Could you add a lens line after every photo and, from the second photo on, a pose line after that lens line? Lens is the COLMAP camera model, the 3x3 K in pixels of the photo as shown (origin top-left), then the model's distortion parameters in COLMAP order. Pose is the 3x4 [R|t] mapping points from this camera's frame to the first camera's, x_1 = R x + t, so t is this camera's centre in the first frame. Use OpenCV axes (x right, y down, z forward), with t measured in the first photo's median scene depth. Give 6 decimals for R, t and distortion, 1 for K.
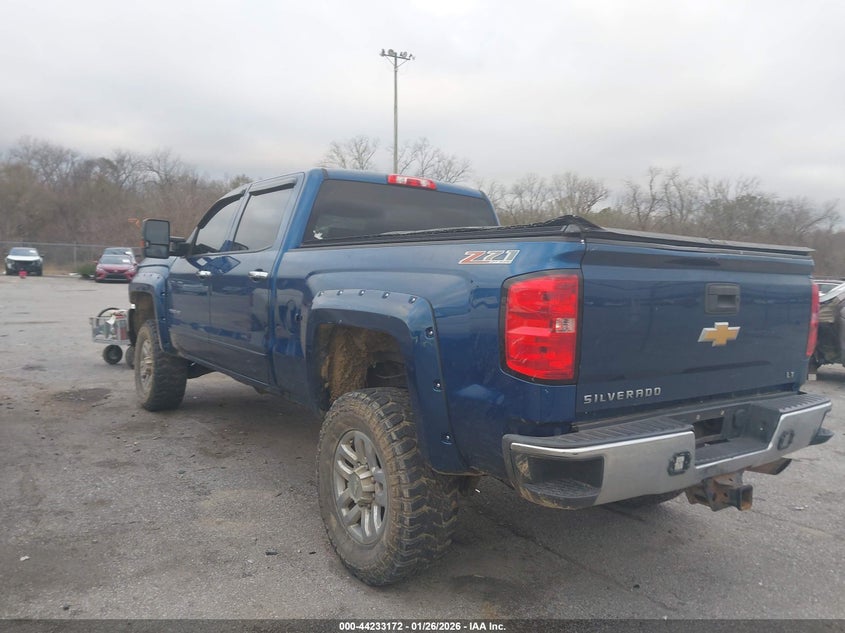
lens RADIAL K [[677.3, 0, 422.5], [0, 677.3, 316.5], [0, 0, 1]] dist [0.001047, -0.000956]
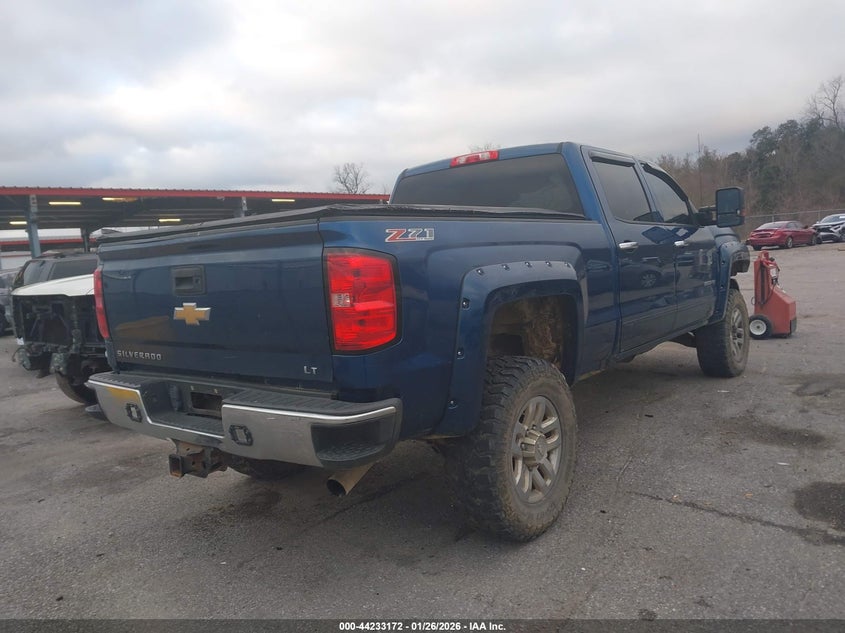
lens RADIAL K [[650.9, 0, 422.5], [0, 650.9, 316.5], [0, 0, 1]] dist [0.000004, -0.000311]
pose [[0.284510, 0.045947, -0.957571, 1.480023], [0.006729, 0.998730, 0.049921, -0.017886], [0.958650, -0.020646, 0.283840, 1.028541]]
